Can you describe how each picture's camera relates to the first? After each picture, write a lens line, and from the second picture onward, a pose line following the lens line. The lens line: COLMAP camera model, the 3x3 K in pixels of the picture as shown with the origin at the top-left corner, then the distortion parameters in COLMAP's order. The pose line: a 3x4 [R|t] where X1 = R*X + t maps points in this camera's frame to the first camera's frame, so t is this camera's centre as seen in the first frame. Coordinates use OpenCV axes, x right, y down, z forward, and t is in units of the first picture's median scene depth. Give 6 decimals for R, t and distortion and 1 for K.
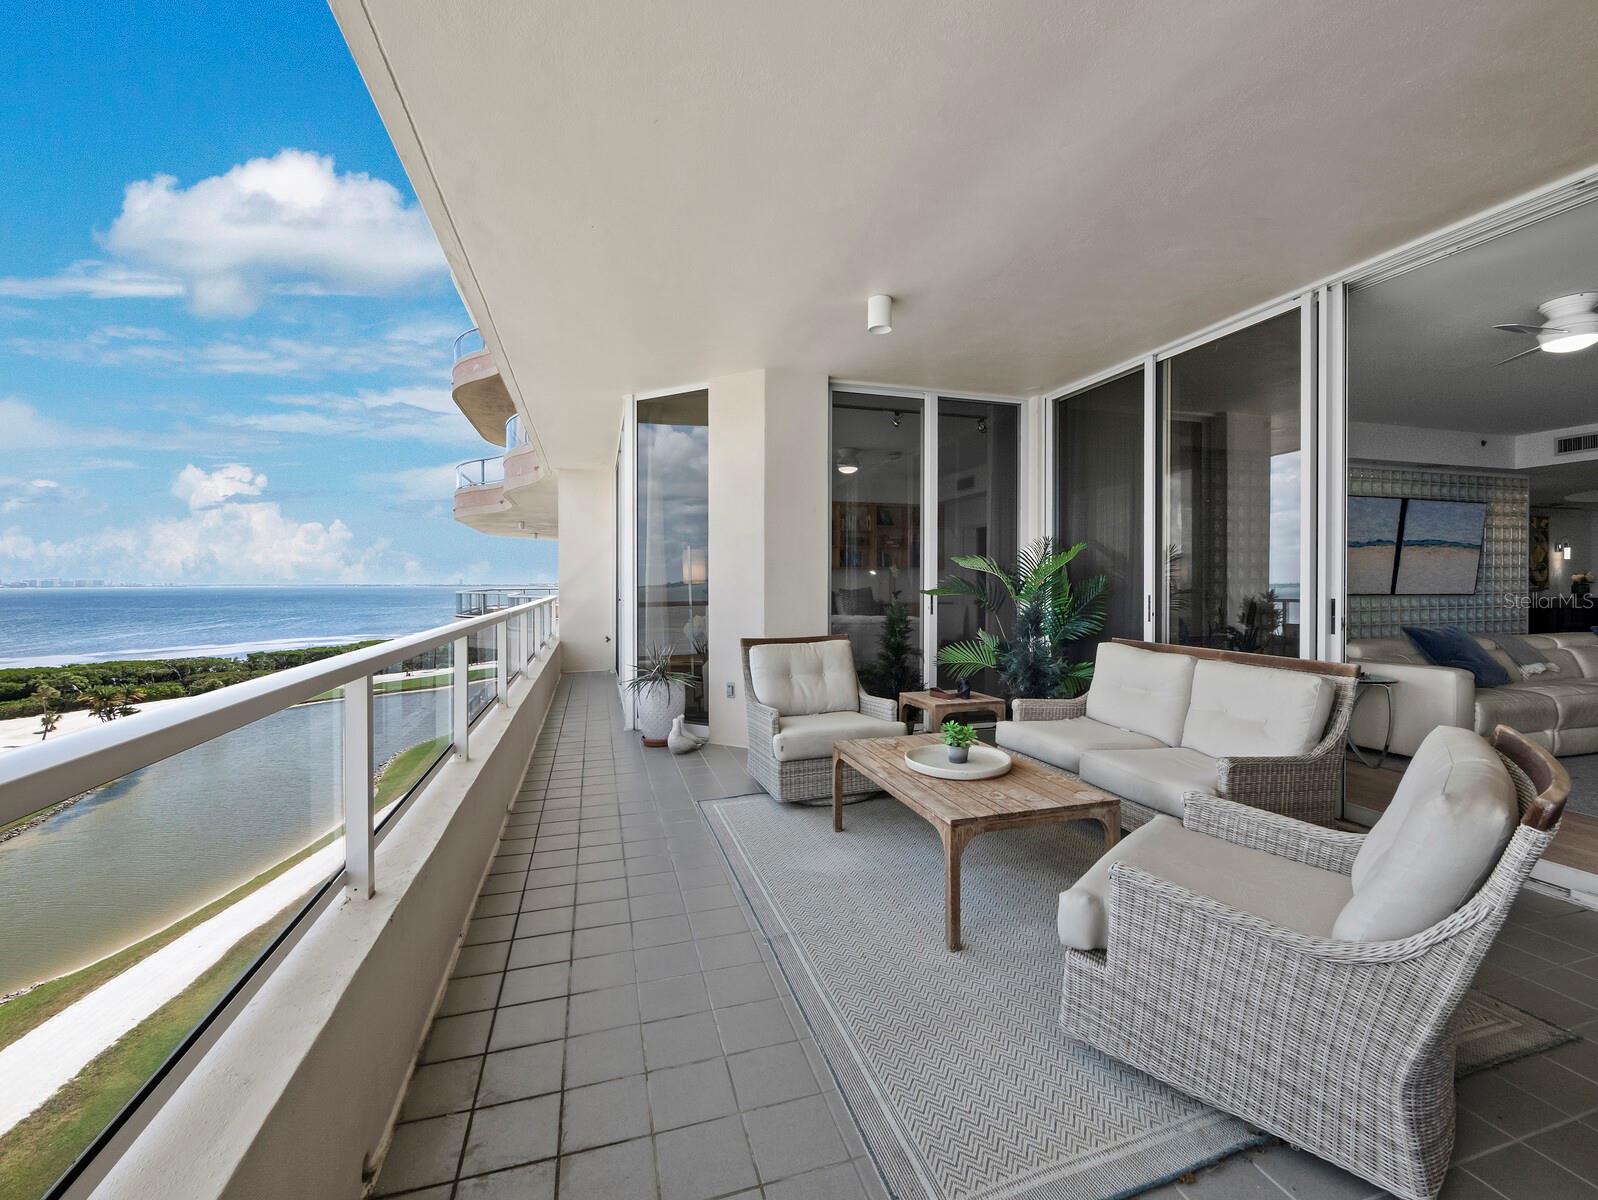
lens RADIAL K [[689.9, 0, 809.5], [0, 689.9, 584.7], [0, 0, 1]] dist [-0.000434, 0.000424]
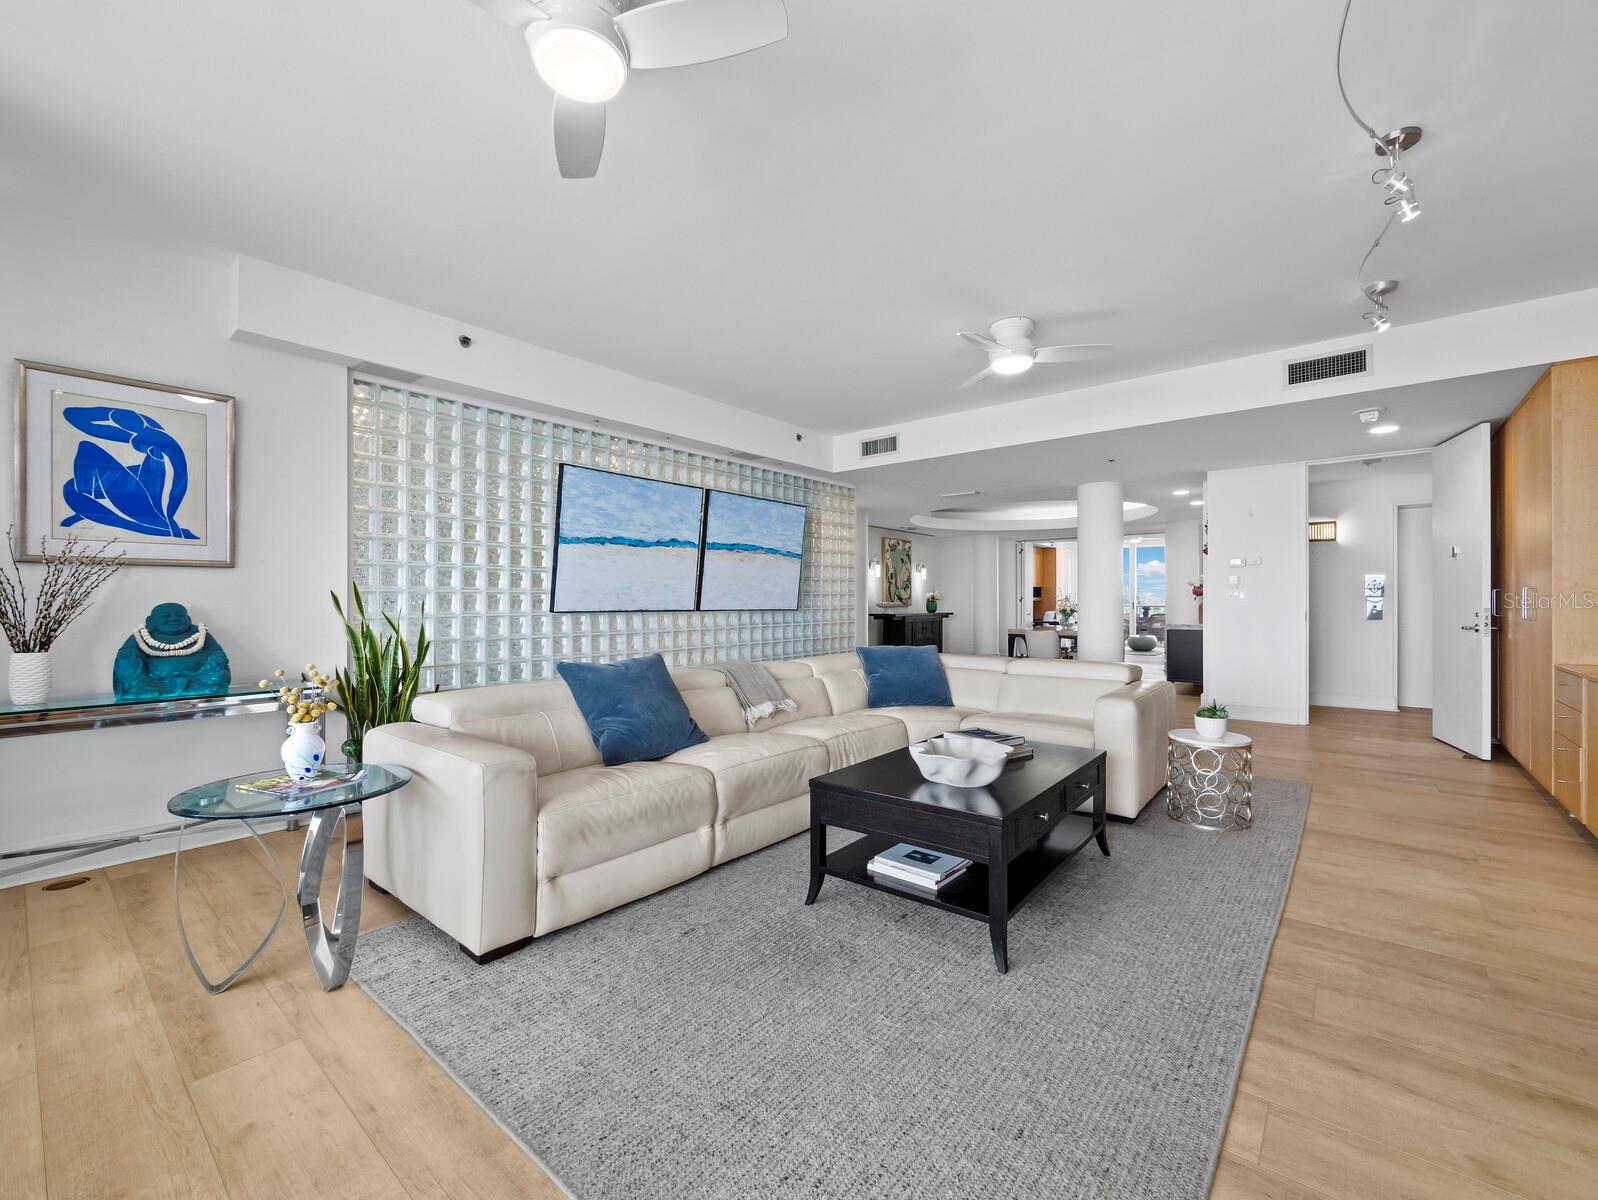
lens RADIAL K [[676.6, 0, 803.5], [0, 676.6, 603.9], [0, 0, 1]] dist [-0.004300, 0.000245]
pose [[0.836506, -0.000797, 0.547957, 0.905365], [0.001928, 0.999997, -0.001488, 0.013707], [-0.547954, 0.002301, 0.836505, 0.495326]]
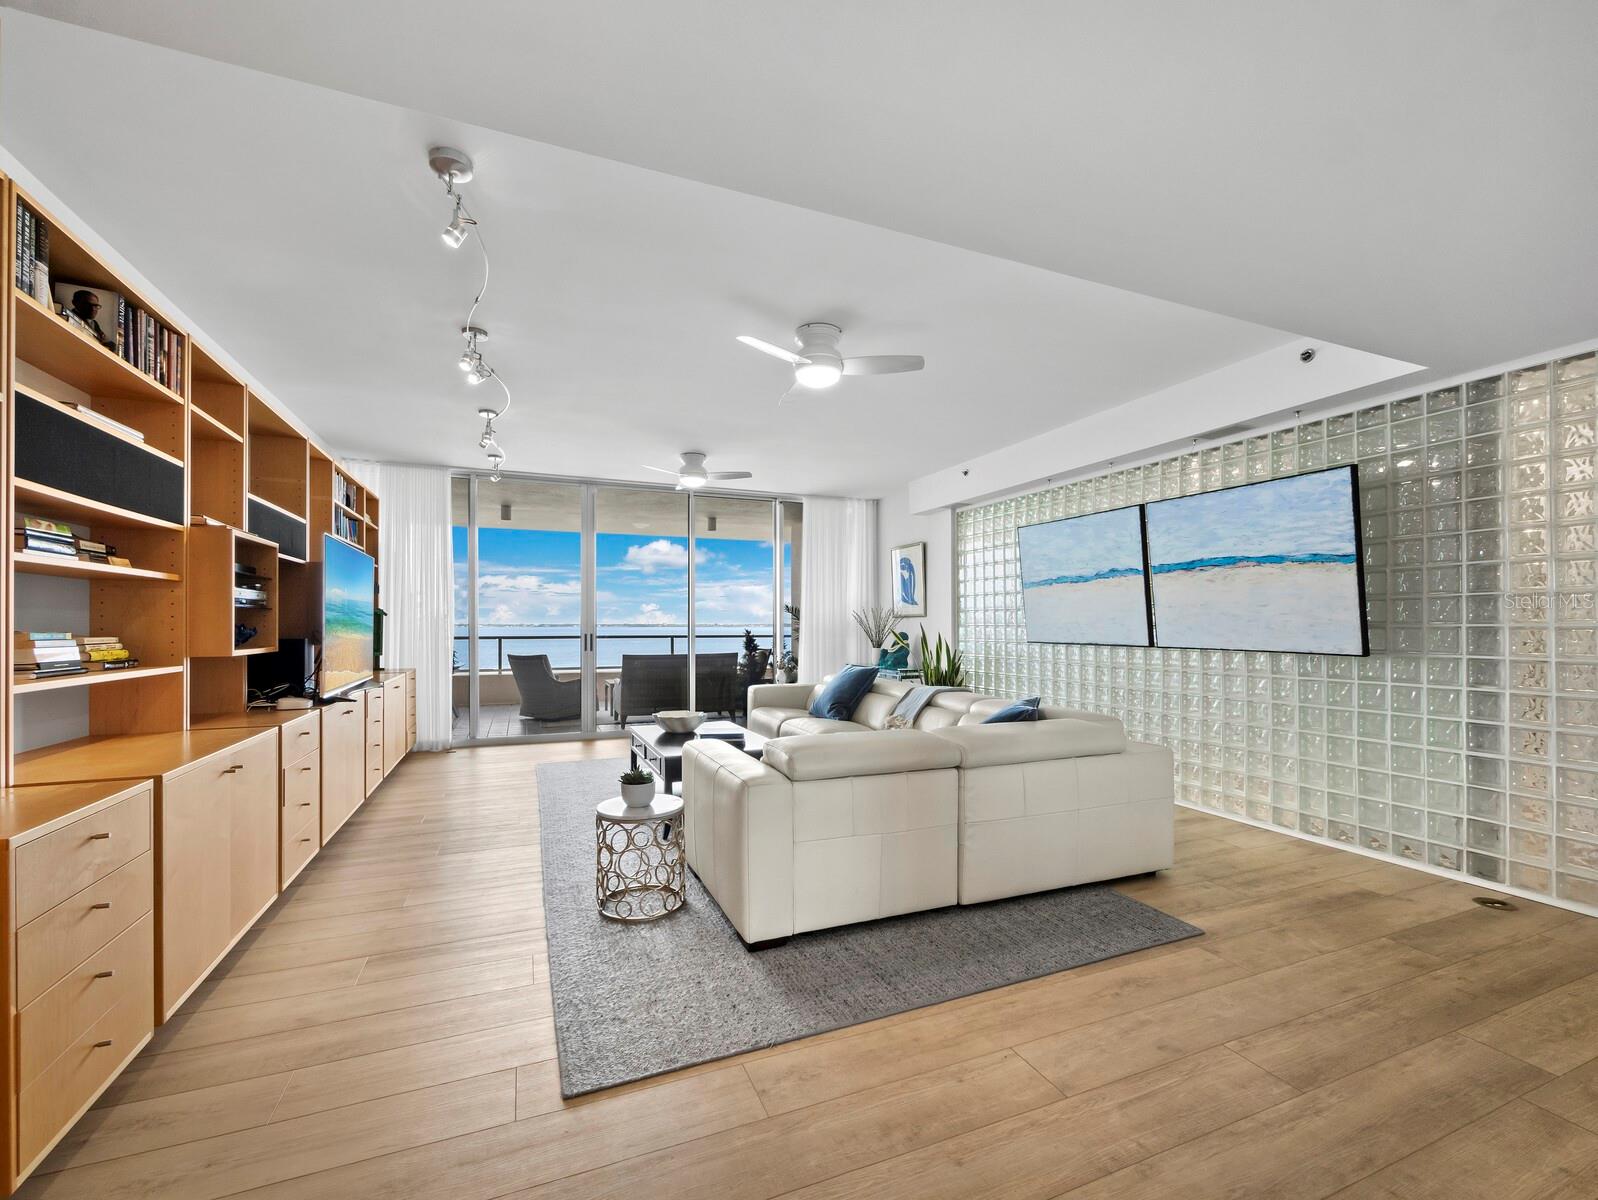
lens RADIAL K [[679.3, 0, 802.8], [0, 679.3, 618.3], [0, 0, 1]] dist [-0.004716, 0.000248]
pose [[0.098619, -0.008648, -0.995088, 2.539985], [-0.009237, 0.999911, -0.009605, -0.006684], [0.995082, 0.010139, 0.098530, 1.028641]]
